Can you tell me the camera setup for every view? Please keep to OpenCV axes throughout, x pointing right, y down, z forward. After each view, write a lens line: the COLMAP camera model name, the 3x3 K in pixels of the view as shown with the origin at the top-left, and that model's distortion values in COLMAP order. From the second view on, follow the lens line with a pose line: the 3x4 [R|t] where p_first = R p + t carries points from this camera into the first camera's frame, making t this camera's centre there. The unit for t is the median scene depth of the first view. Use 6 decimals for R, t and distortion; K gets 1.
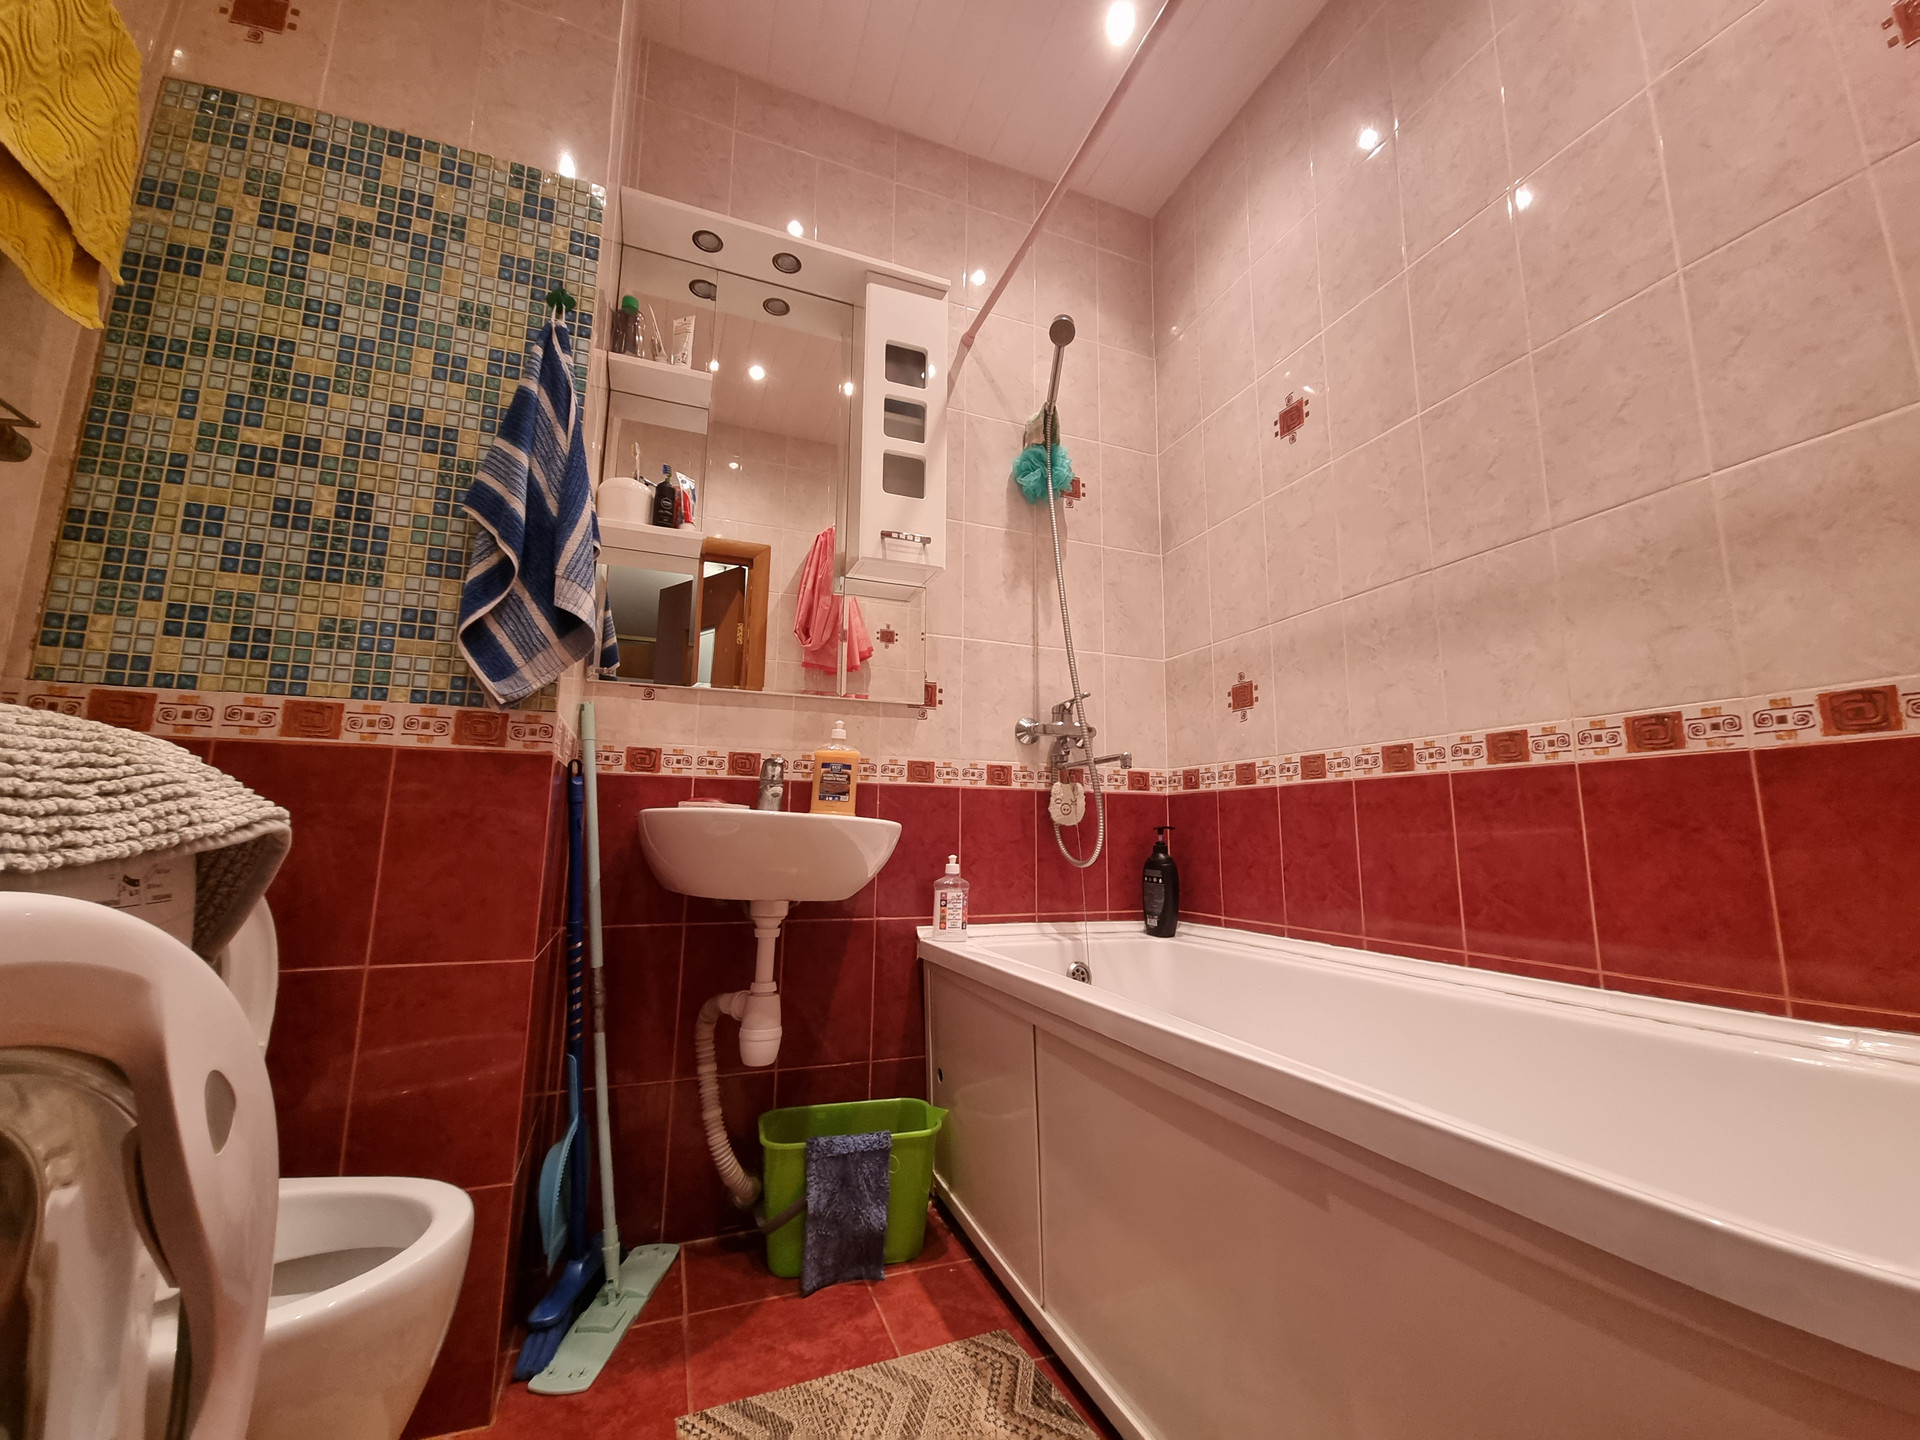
lens RADIAL K [[781.9, 0, 969.7], [0, 781.9, 715.4], [0, 0, 1]] dist [0.004858, -0.001116]
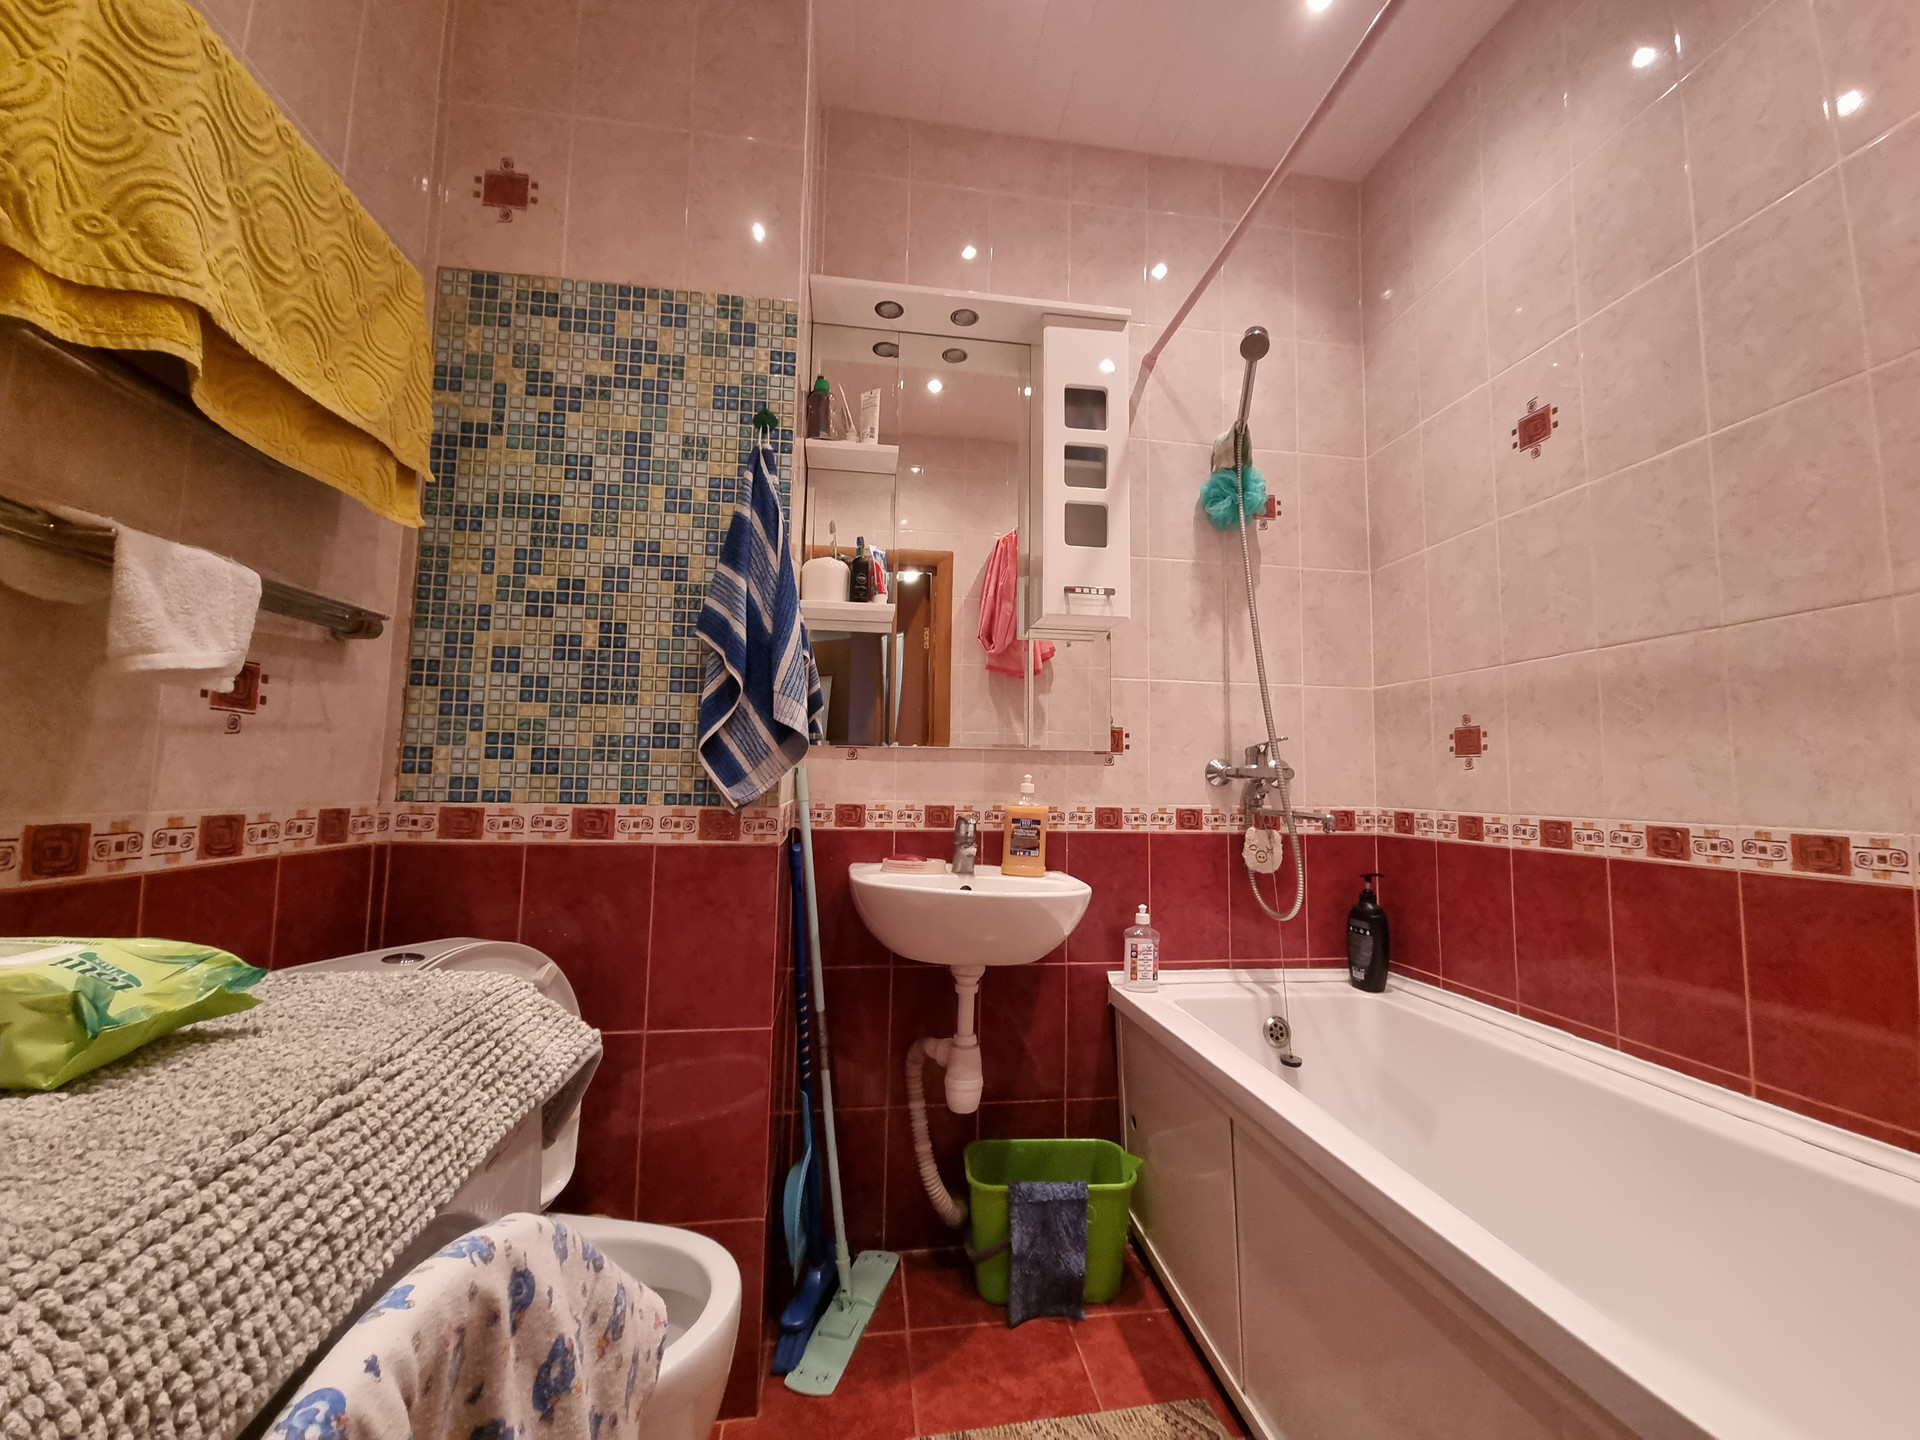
lens RADIAL K [[781.9, 0, 969.7], [0, 781.9, 715.4], [0, 0, 1]] dist [0.004858, -0.001116]
pose [[0.973685, -0.013814, -0.227481, -0.007429], [0.028980, 0.997563, 0.063464, -0.169567], [0.226050, -0.068386, 0.971712, -0.010778]]
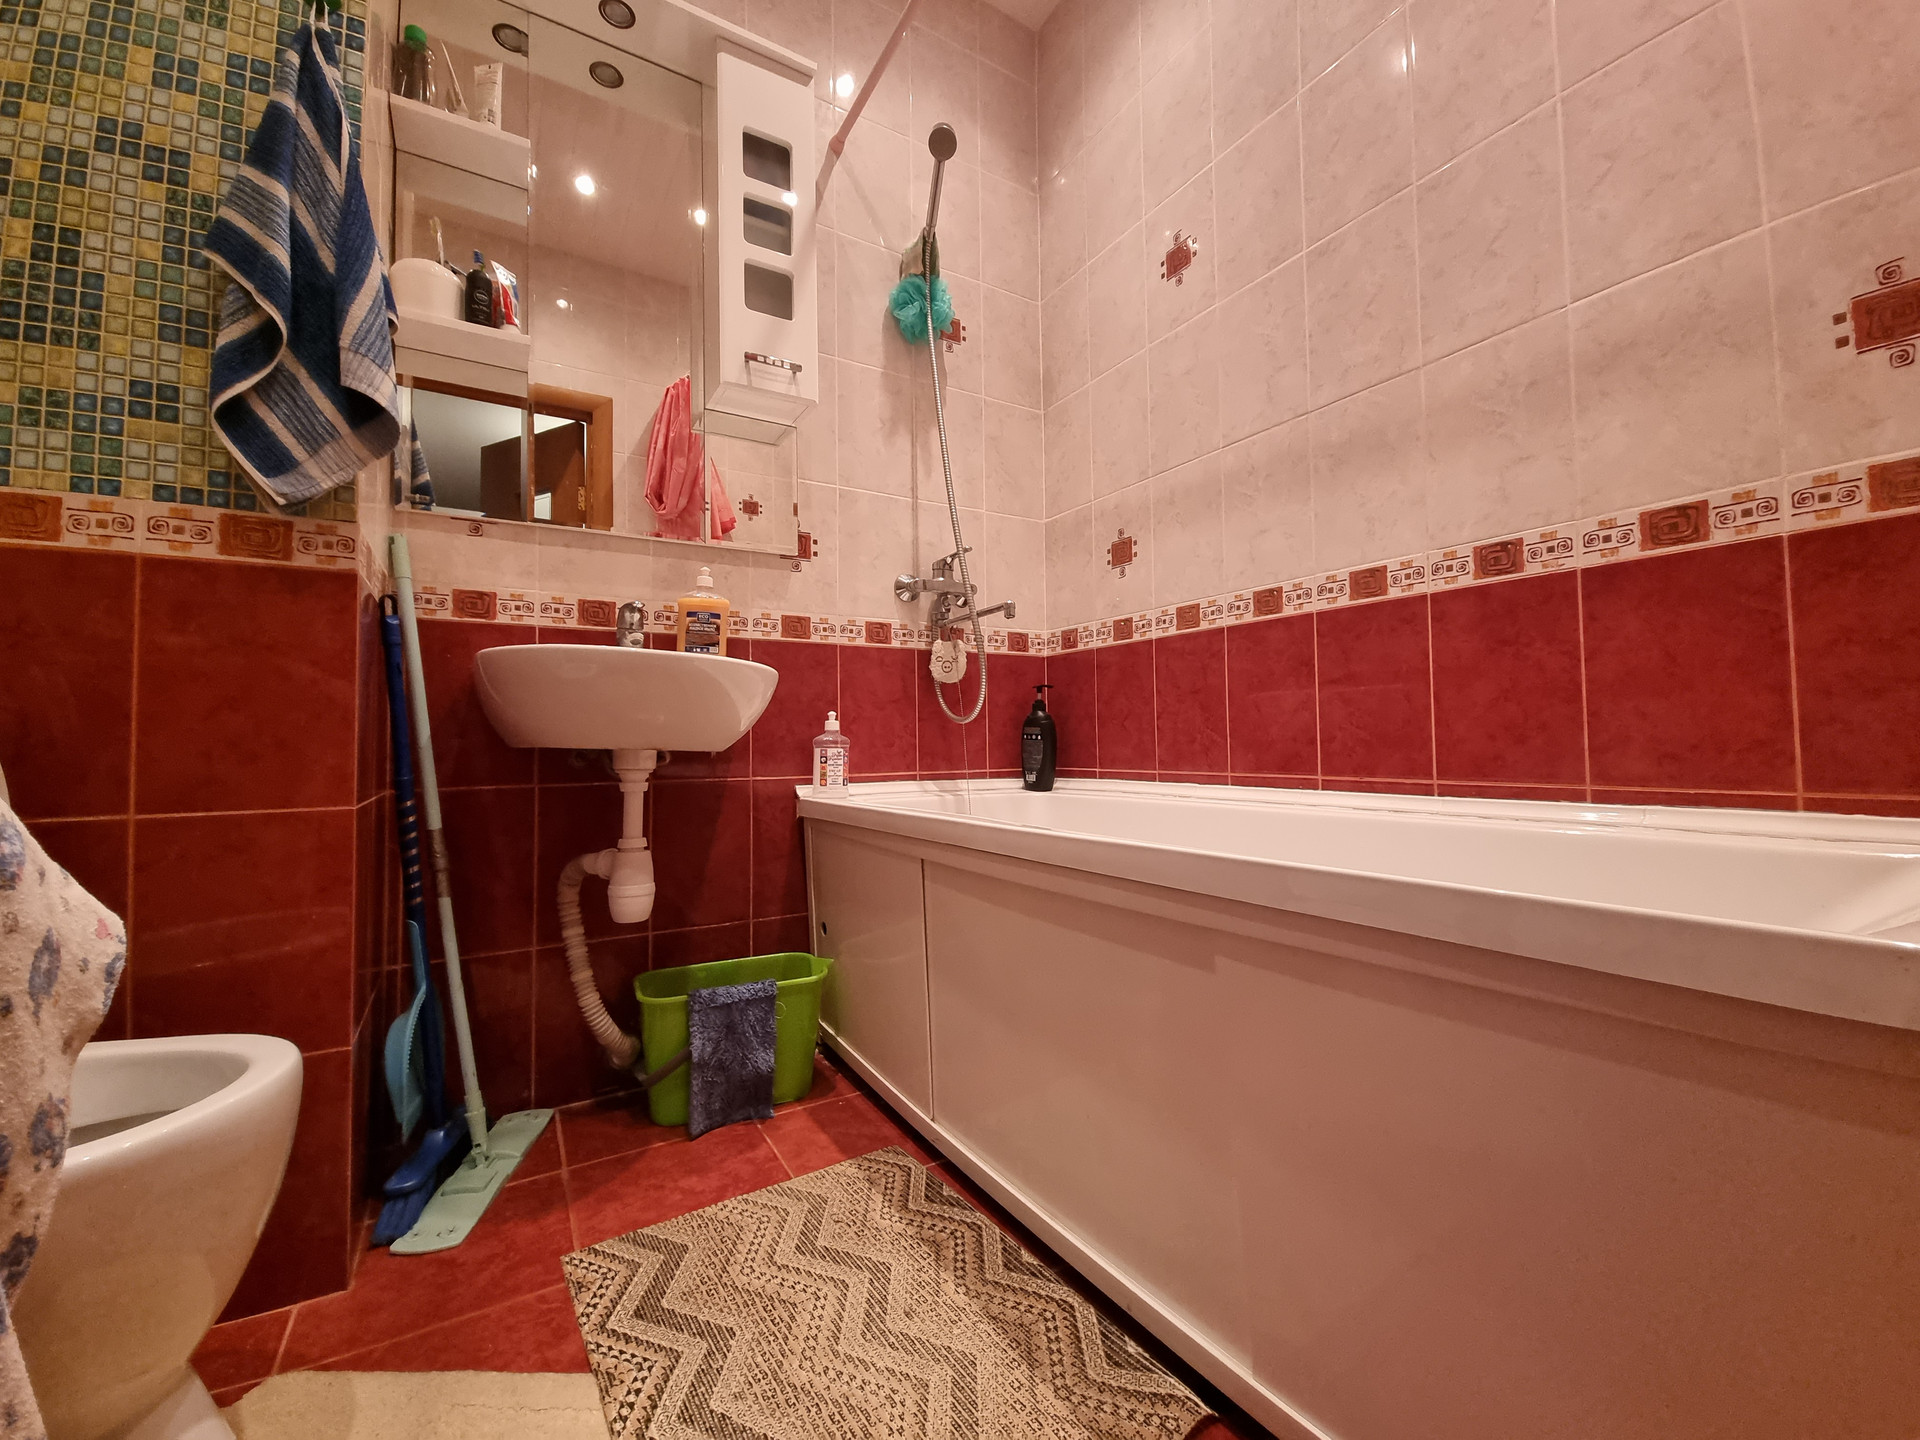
lens RADIAL K [[780.3, 0, 969.7], [0, 780.3, 716.6], [0, 0, 1]] dist [0.002312, -0.000321]
pose [[0.985714, -0.016938, 0.167575, -0.019967], [-0.003708, 0.992507, 0.122130, 0.083667], [-0.168388, -0.121006, 0.978265, 0.036248]]
